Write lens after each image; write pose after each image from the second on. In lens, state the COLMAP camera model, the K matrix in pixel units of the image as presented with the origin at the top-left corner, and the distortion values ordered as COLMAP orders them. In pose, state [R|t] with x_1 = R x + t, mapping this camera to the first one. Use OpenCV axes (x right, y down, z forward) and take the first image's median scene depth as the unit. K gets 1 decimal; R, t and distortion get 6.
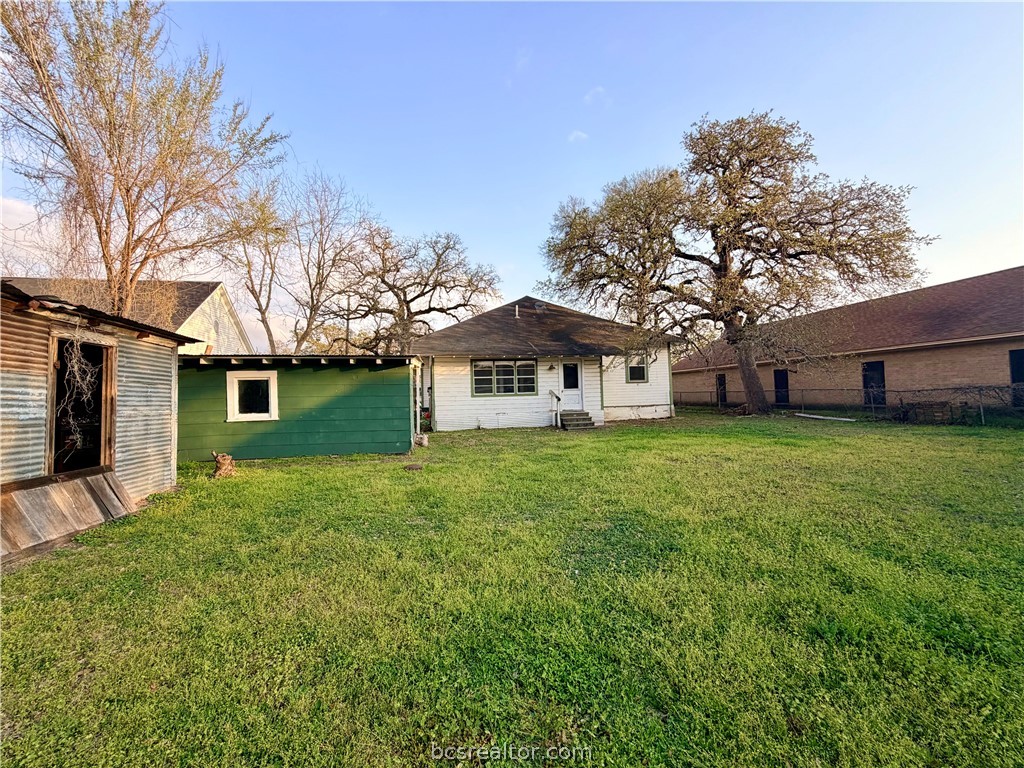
lens RADIAL K [[409.8, 0, 512.7], [0, 409.8, 383.8], [0, 0, 1]] dist [0.000118, -0.000323]
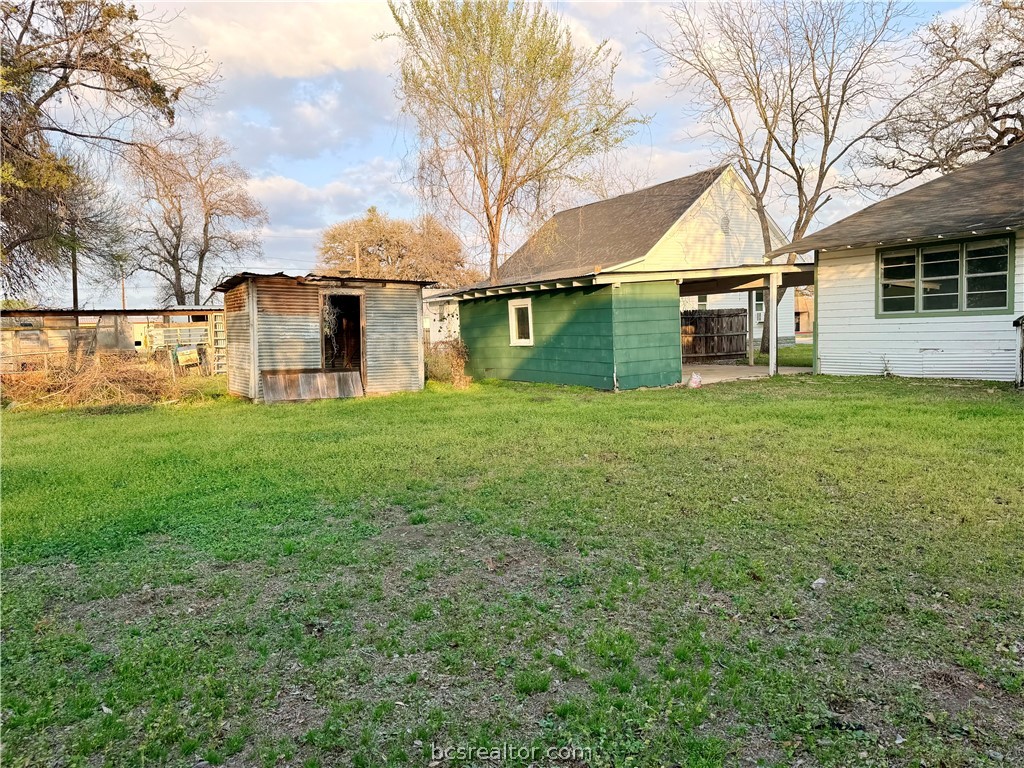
lens RADIAL K [[721.2, 0, 512.5], [0, 721.2, 384.6], [0, 0, 1]] dist [0.077292, -0.000354]
pose [[0.373674, 0.080355, -0.924073, 1.065742], [0.043996, 0.993584, 0.104190, -0.006479], [0.926516, -0.079588, 0.367741, 0.267612]]
